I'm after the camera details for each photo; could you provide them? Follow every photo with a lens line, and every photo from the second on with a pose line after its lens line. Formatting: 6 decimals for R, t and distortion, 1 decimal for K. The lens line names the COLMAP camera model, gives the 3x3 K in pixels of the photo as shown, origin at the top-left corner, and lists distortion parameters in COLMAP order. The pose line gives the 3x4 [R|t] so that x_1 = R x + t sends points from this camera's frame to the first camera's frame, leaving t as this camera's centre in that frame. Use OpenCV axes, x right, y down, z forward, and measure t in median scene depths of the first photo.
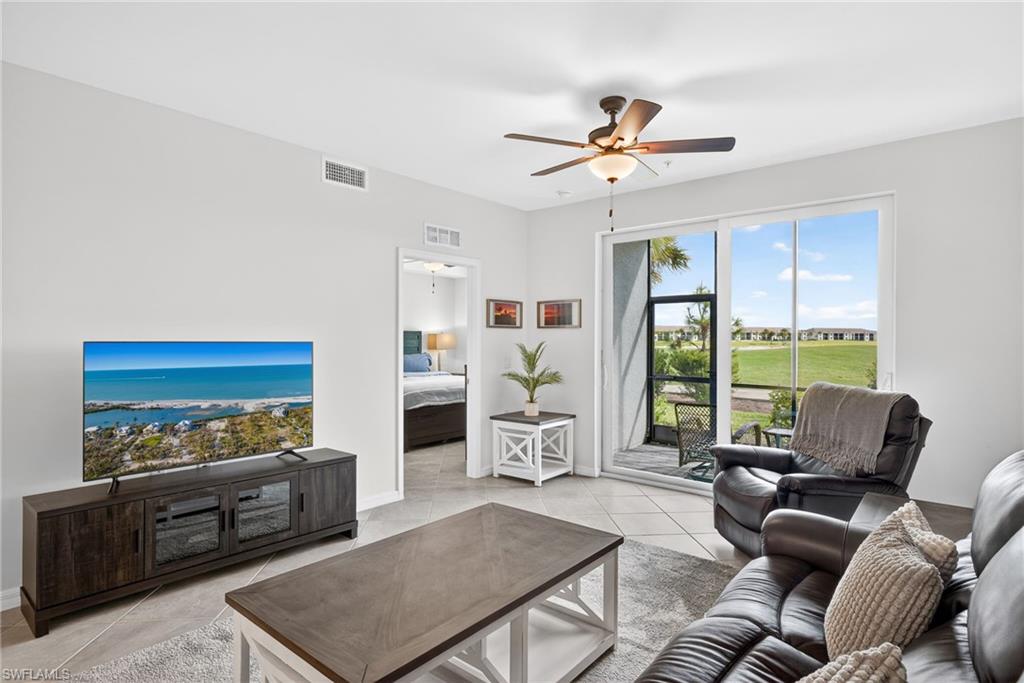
lens RADIAL K [[549.5, 0, 504.9], [0, 549.5, 347.4], [0, 0, 1]] dist [-0.000946, 0.000806]
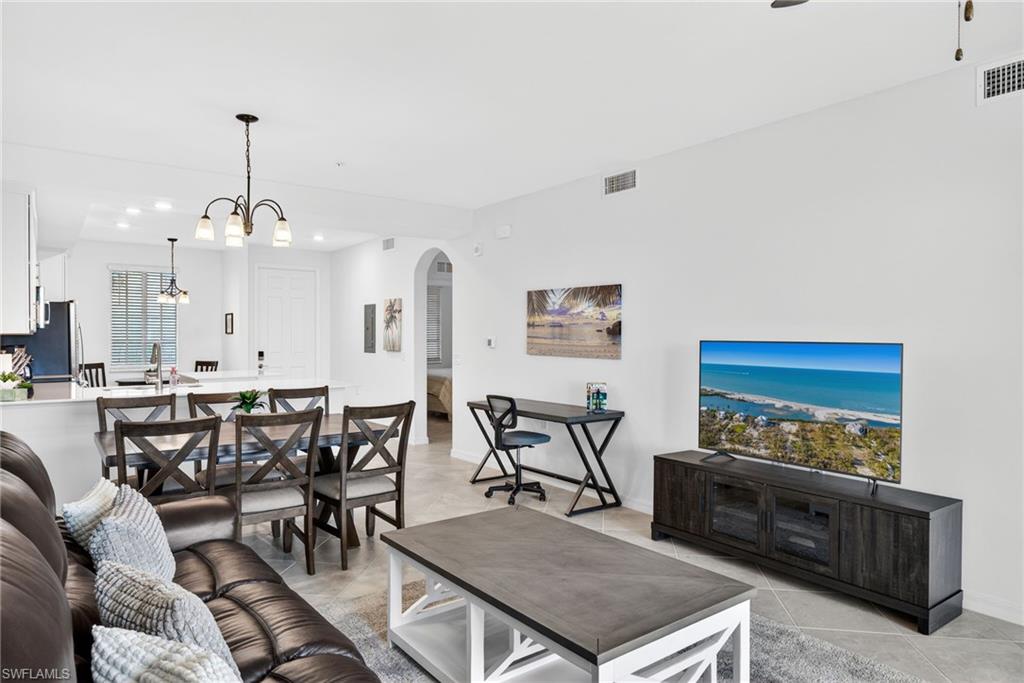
lens RADIAL K [[632.5, 0, 507.9], [0, 632.5, 341.2], [0, 0, 1]] dist [-0.003109, -0.001809]
pose [[-0.239081, 0.009395, -0.970954, 0.660933], [-0.014436, 0.999808, 0.013229, -0.018522], [0.970892, 0.017180, -0.238899, 0.749075]]
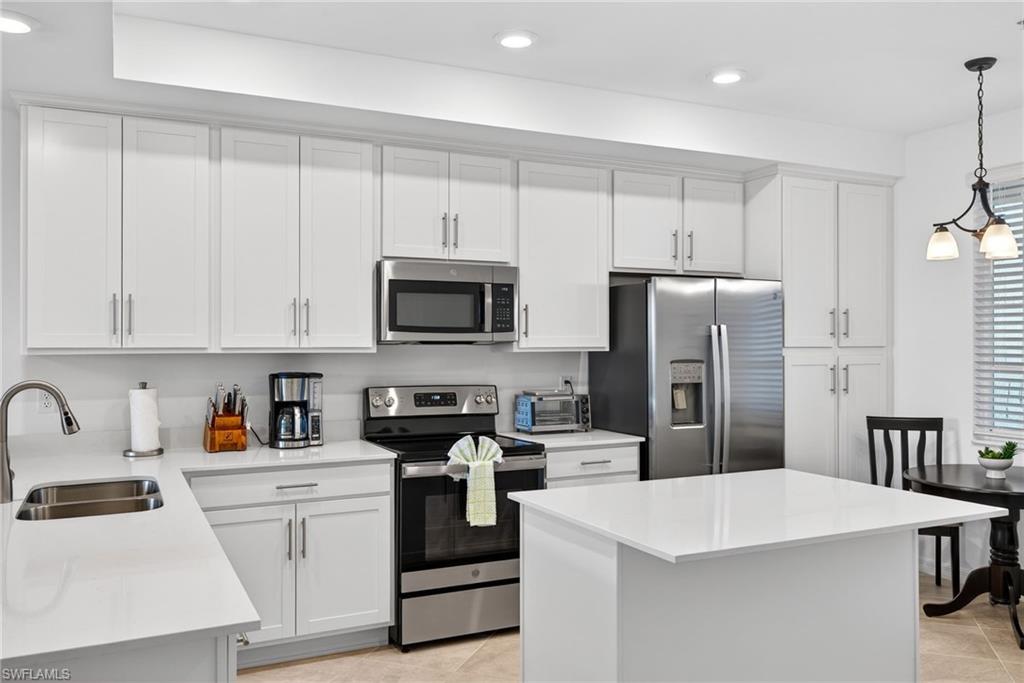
lens RADIAL K [[836.2, 0, 507.2], [0, 836.2, 337.5], [0, 0, 1]] dist [-0.000713, -0.013875]
pose [[-0.910237, 0.001588, 0.414084, -1.432404], [0.006933, 0.999911, 0.011405, -0.028230], [-0.414029, 0.013252, -0.910167, 0.074824]]
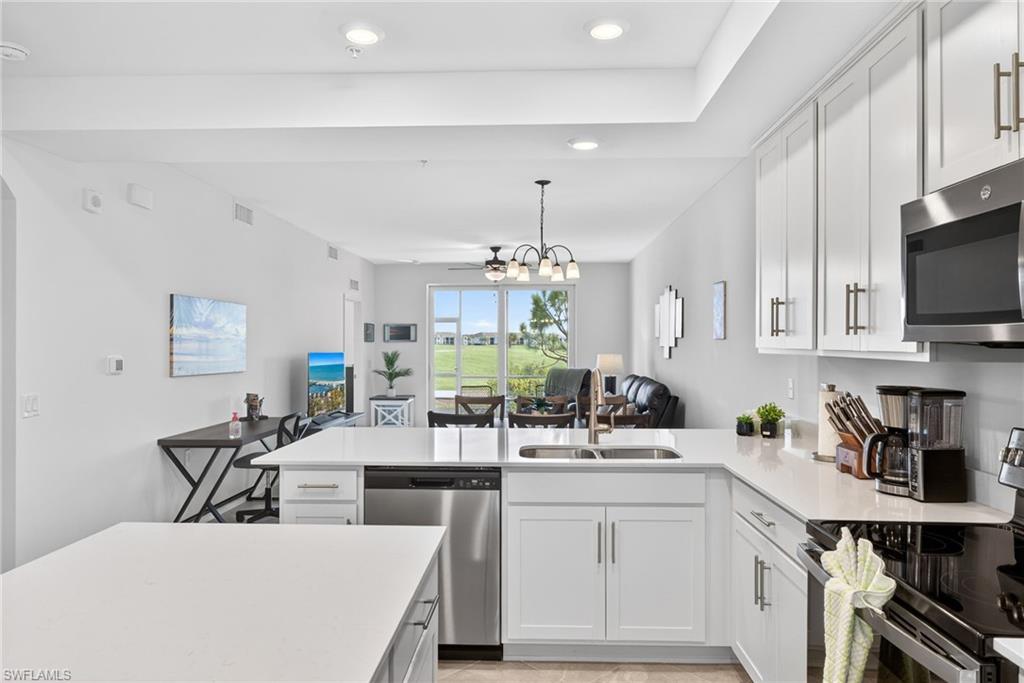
lens RADIAL K [[654.7, 0, 515.7], [0, 654.7, 343.0], [0, 0, 1]] dist [-0.012050, 0.000457]
pose [[0.789229, -0.001140, 0.614098, -1.372801], [0.010969, 0.999865, -0.012241, -0.006589], [-0.614002, 0.016398, 0.789134, -1.178366]]
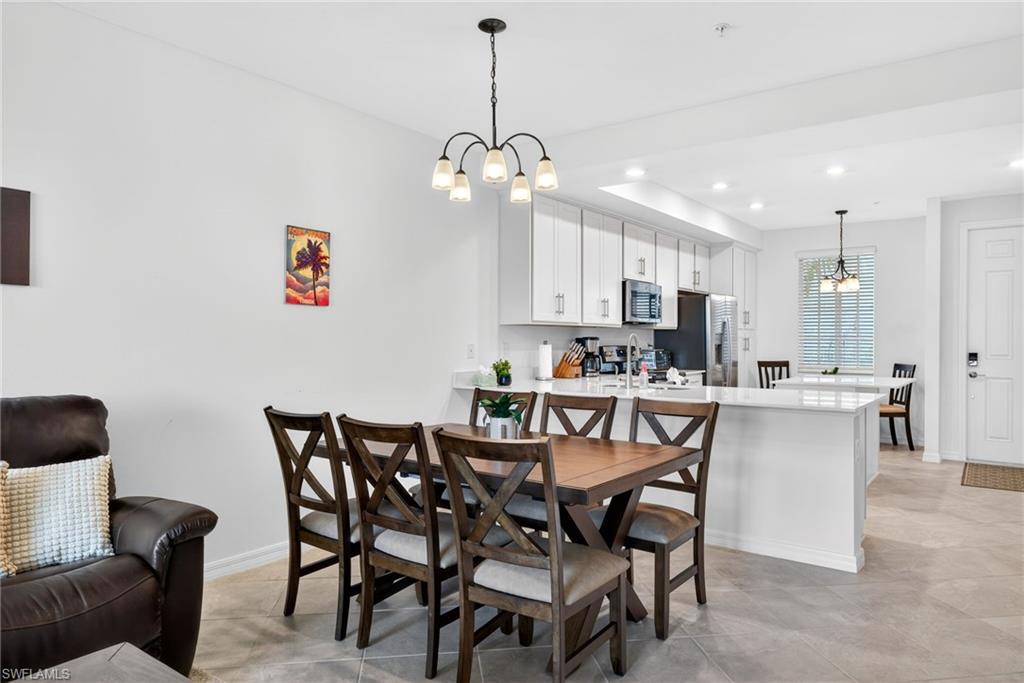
lens RADIAL K [[654.7, 0, 511.7], [0, 654.7, 342.4], [0, 0, 1]] dist [-0.012050, 0.000457]
pose [[-0.998956, -0.000325, -0.045690, -0.340937], [-0.001173, 0.999828, 0.018515, 0.015019], [0.045676, 0.018549, -0.998784, 0.921829]]
